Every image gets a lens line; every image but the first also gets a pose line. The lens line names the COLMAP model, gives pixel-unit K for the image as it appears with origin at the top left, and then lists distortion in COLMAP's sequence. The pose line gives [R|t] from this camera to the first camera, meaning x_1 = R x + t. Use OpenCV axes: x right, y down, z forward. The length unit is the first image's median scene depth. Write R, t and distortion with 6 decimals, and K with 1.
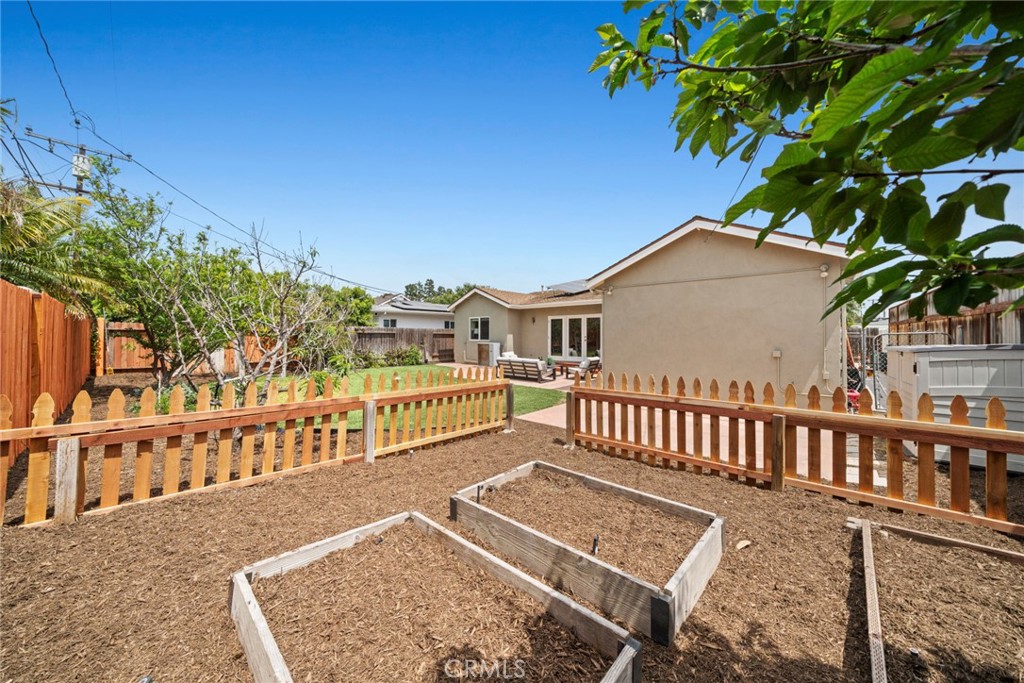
lens RADIAL K [[348.7, 0, 501.3], [0, 348.7, 332.1], [0, 0, 1]] dist [-0.002967, -0.000222]
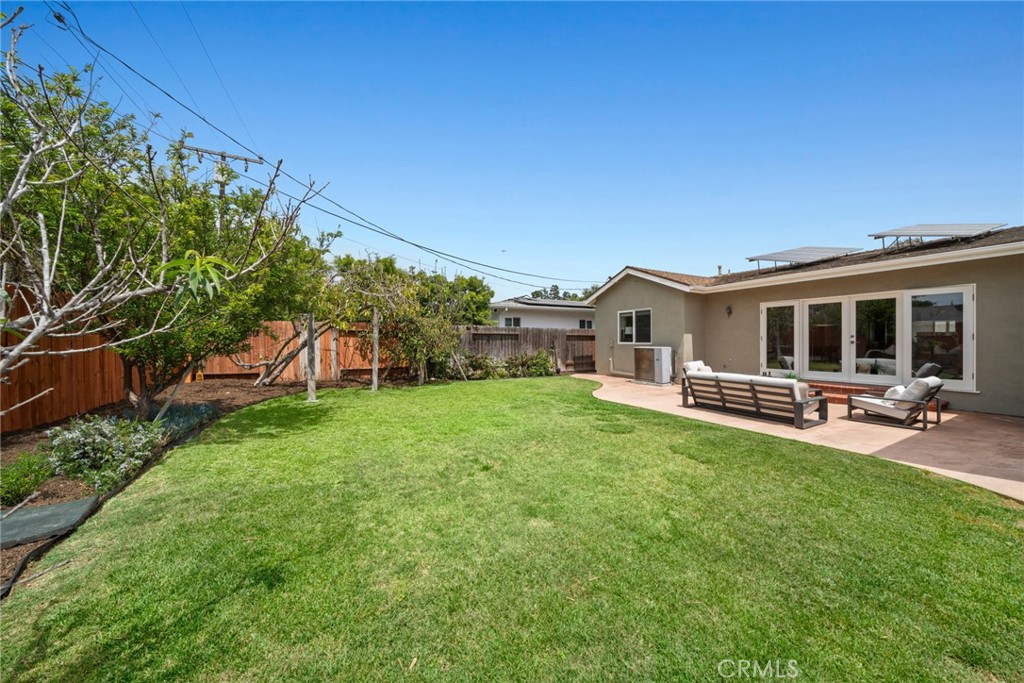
lens RADIAL K [[348.7, 0, 507.5], [0, 348.7, 342.7], [0, 0, 1]] dist [-0.002967, -0.000222]
pose [[0.943599, -0.000310, -0.331089, -0.074281], [0.005085, 0.999895, 0.013556, 0.011816], [0.331050, -0.014475, 0.943502, 0.271023]]
